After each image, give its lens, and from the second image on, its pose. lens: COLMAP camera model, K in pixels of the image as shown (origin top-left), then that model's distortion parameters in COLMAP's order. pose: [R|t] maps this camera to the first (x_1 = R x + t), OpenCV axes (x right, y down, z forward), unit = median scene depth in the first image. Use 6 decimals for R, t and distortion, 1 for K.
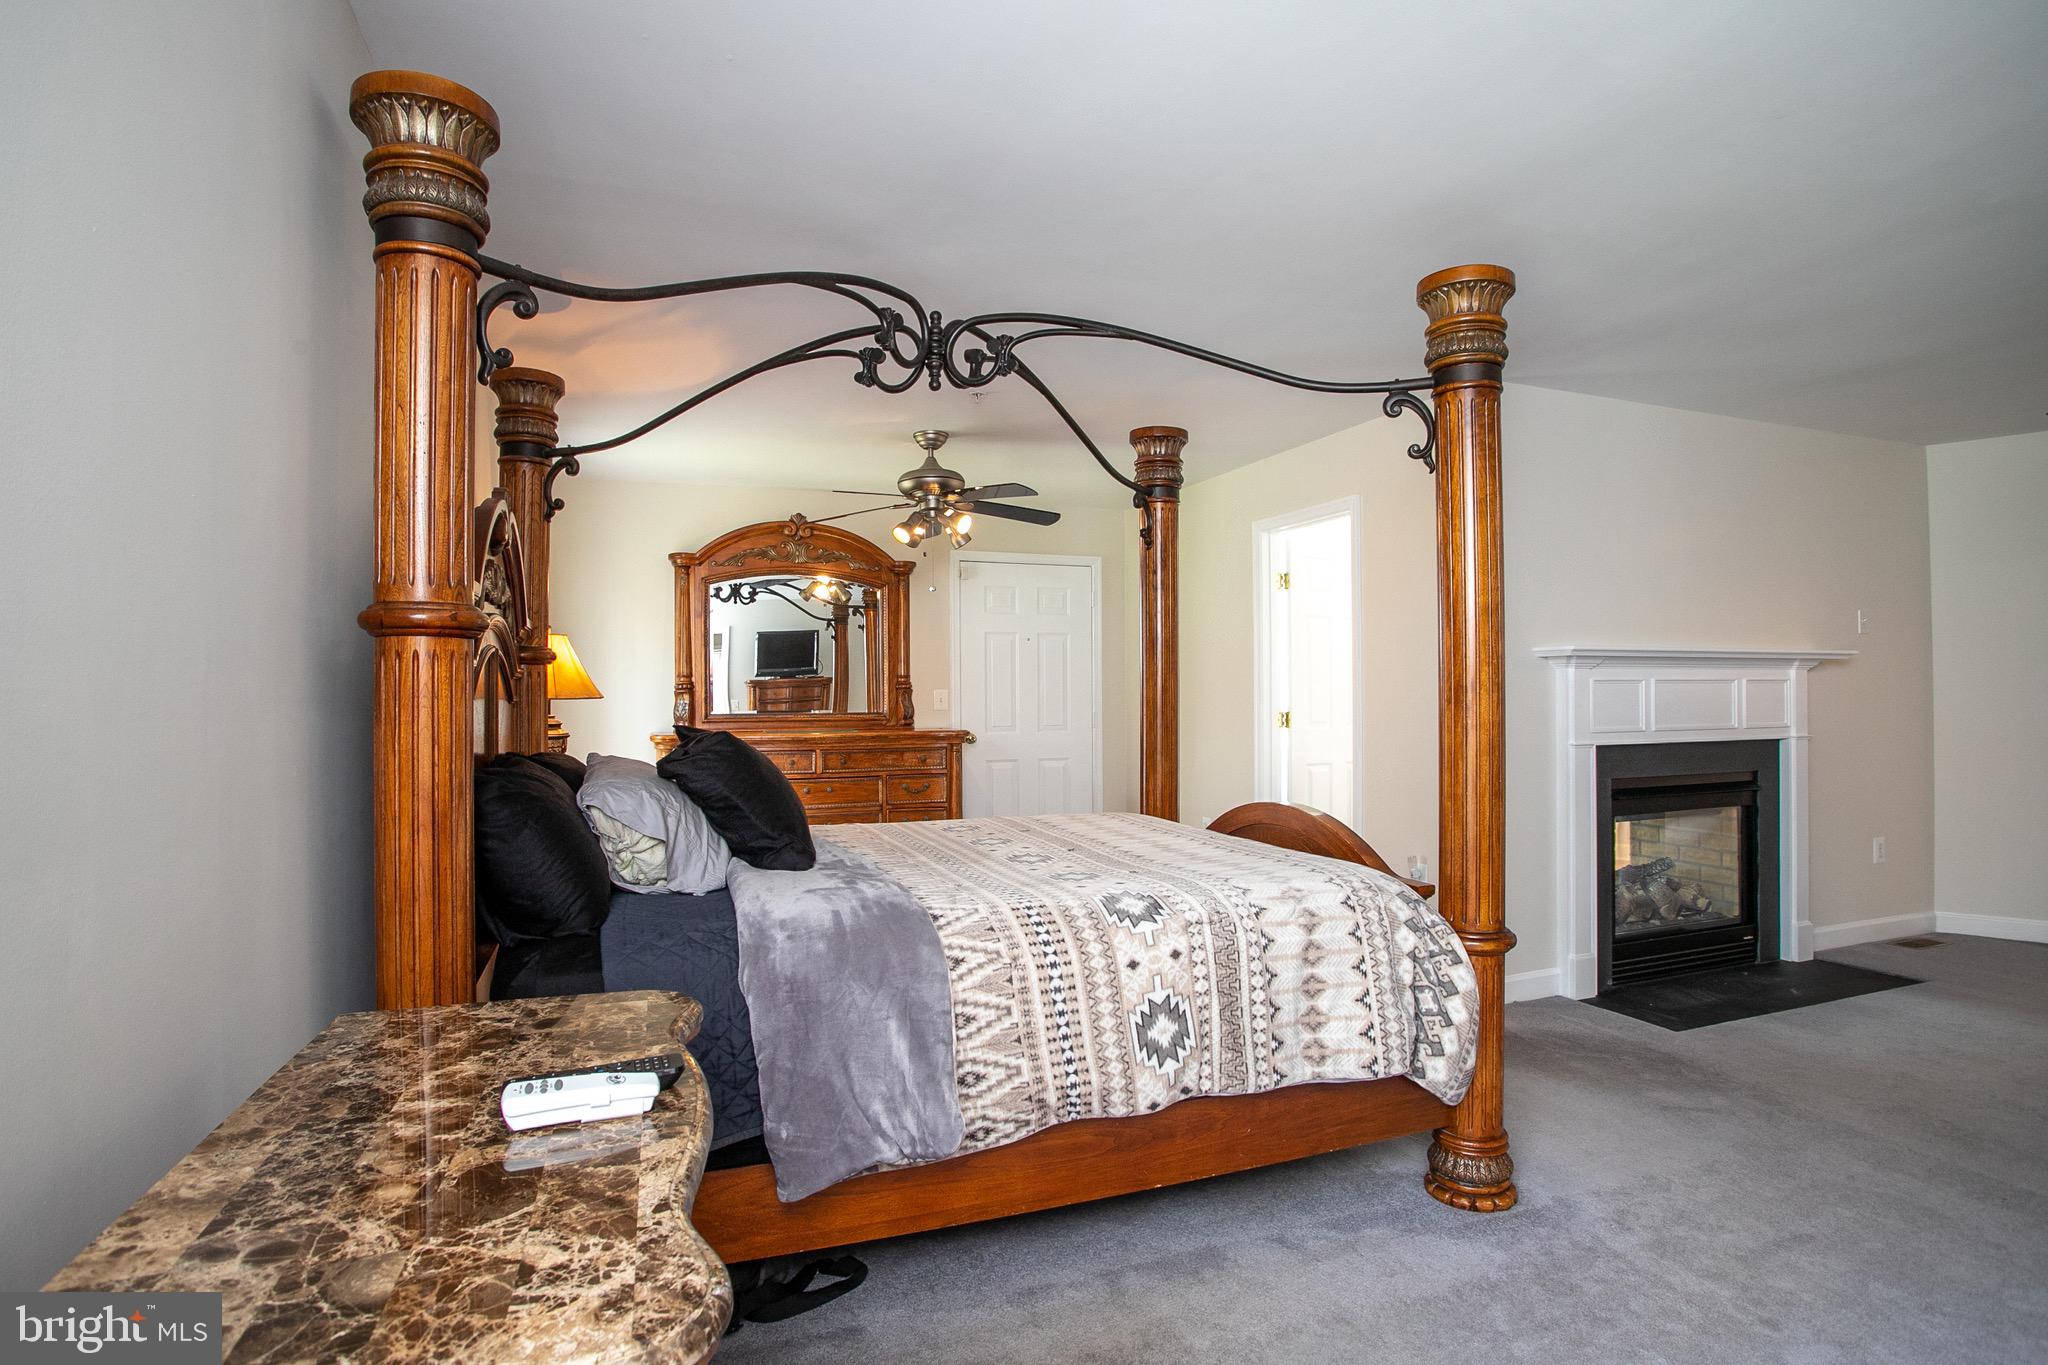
lens RADIAL K [[1015.1, 0, 1015.9], [0, 1015.1, 688.2], [0, 0, 1]] dist [-0.056660, 0.027941]
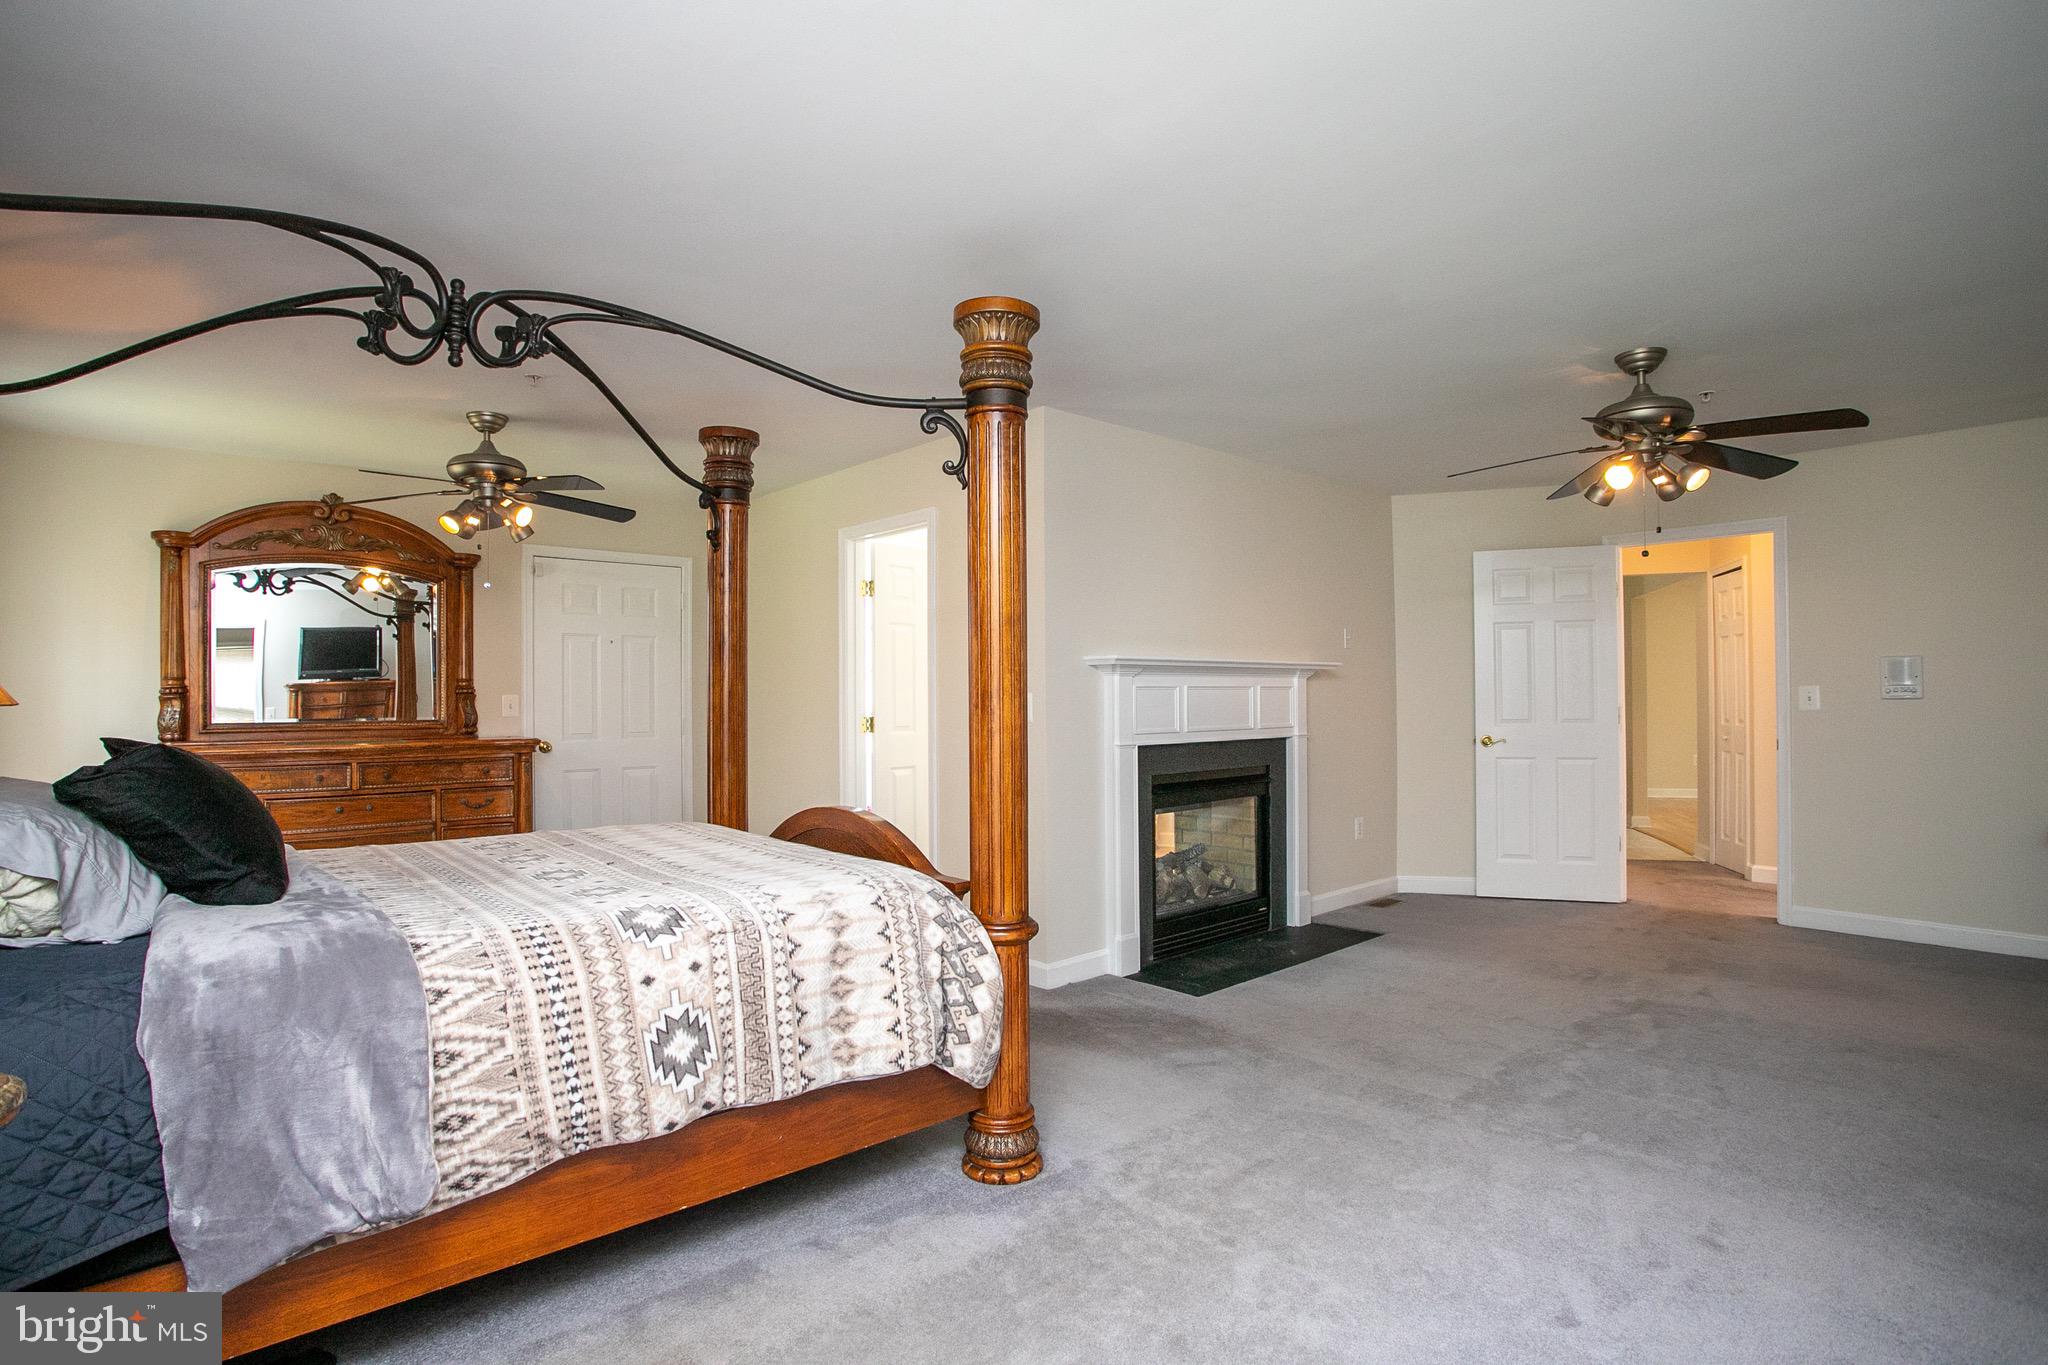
lens RADIAL K [[1015.1, 0, 995.2], [0, 1015.1, 687.4], [0, 0, 1]] dist [-0.056660, 0.027941]
pose [[0.939920, 0.002827, 0.341384, 0.082377], [-0.000664, 0.999979, -0.006452, 0.000321], [-0.341395, 0.005837, 0.939902, -0.009894]]
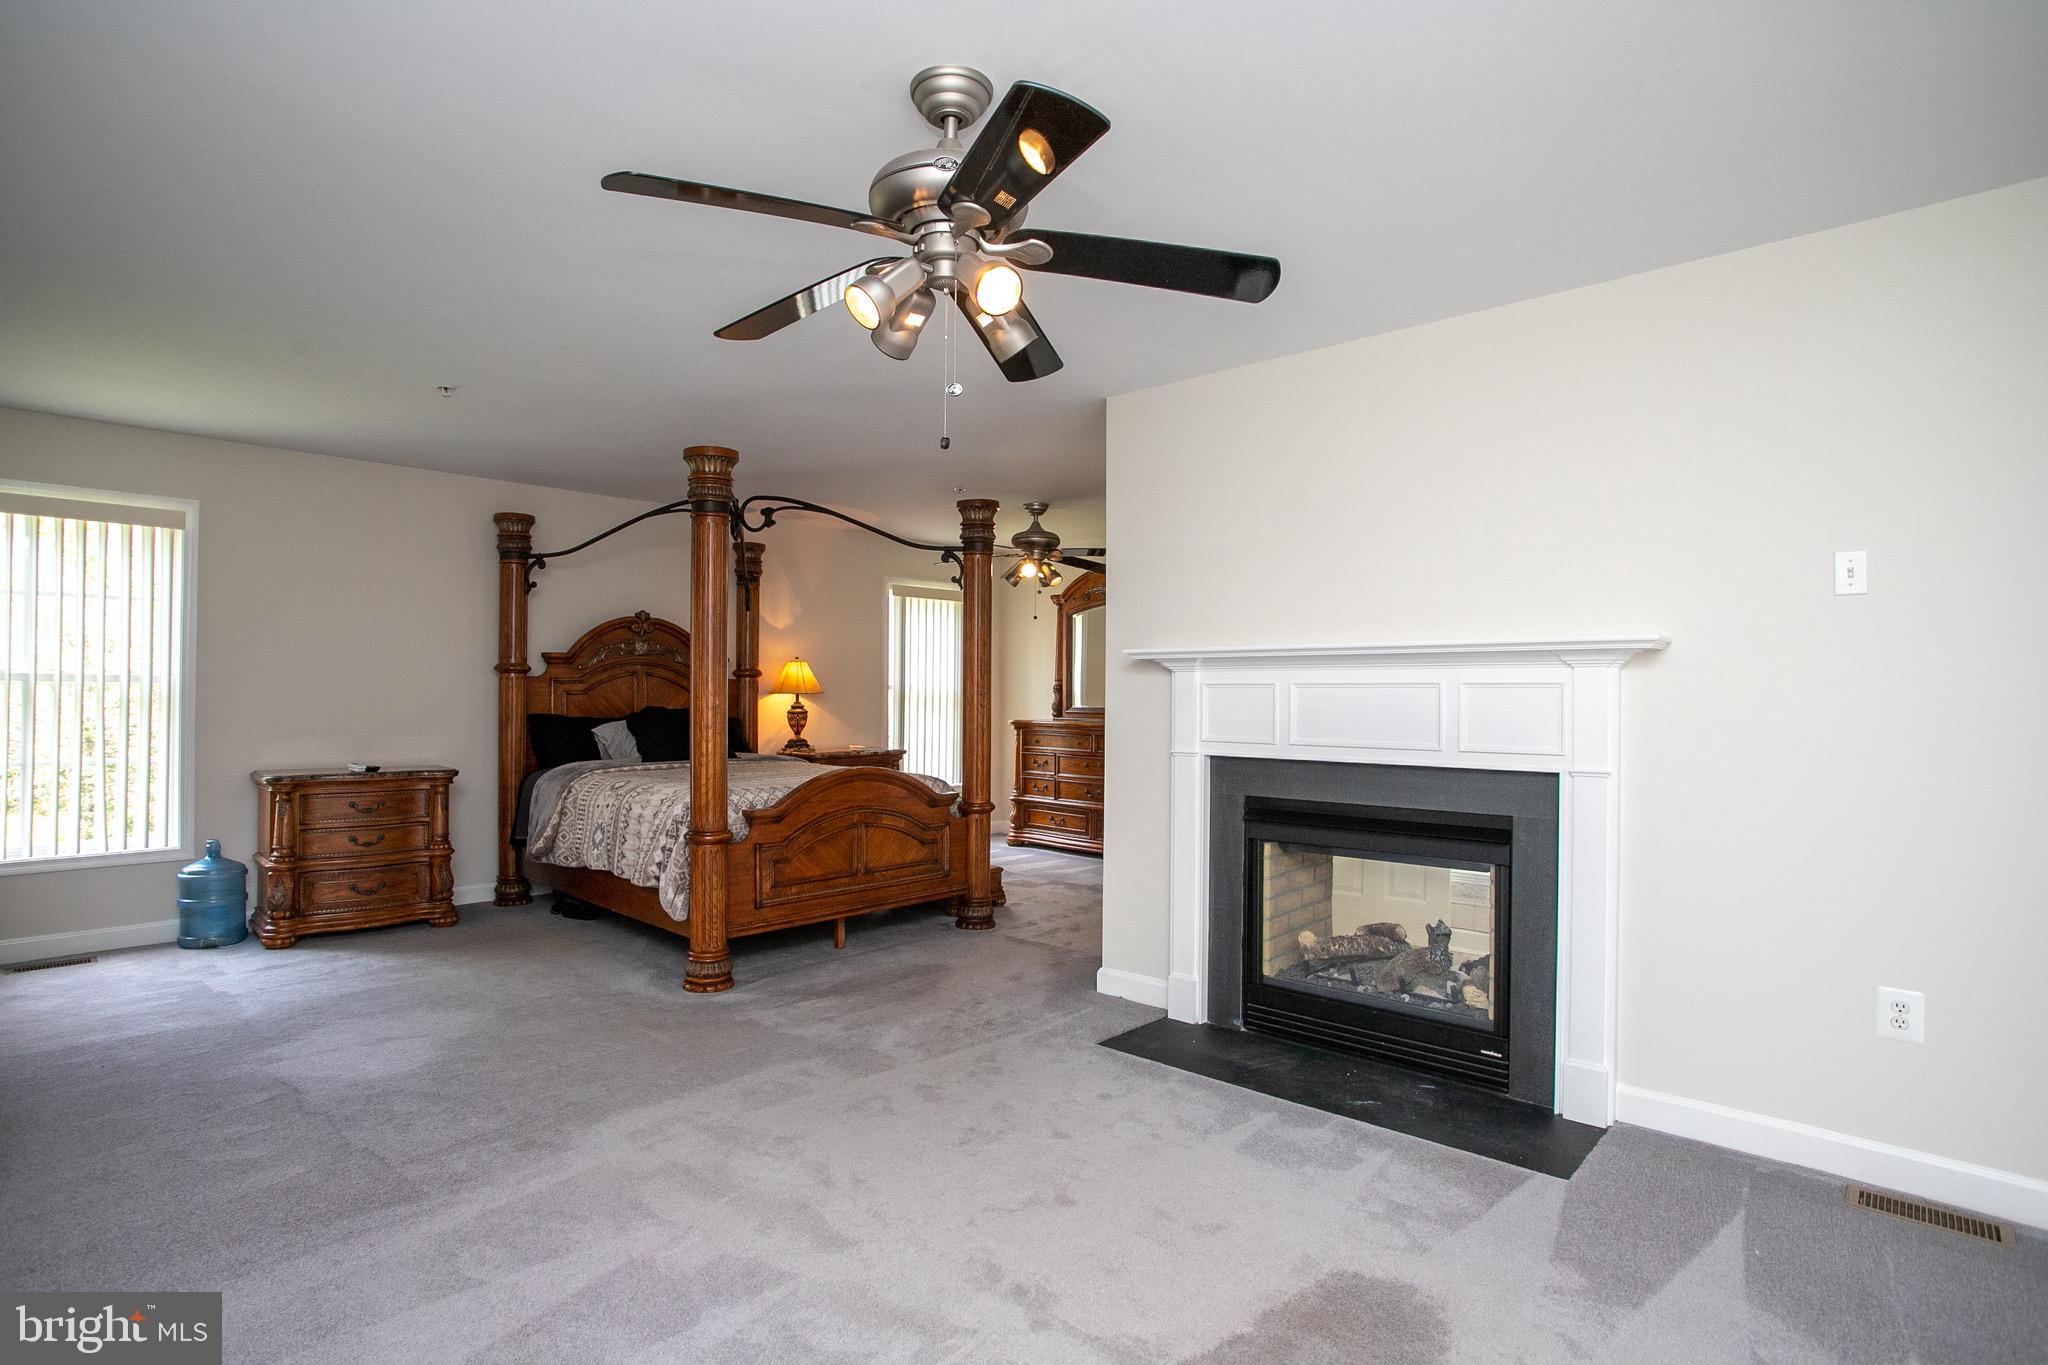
lens RADIAL K [[1015.1, 0, 1029.2], [0, 1015.1, 687.3], [0, 0, 1]] dist [-0.056660, 0.027941]
pose [[0.438489, 0.006043, -0.898716, 2.450795], [-0.002755, 0.999982, 0.005380, -0.018695], [0.898732, 0.000117, 0.438498, 0.806005]]
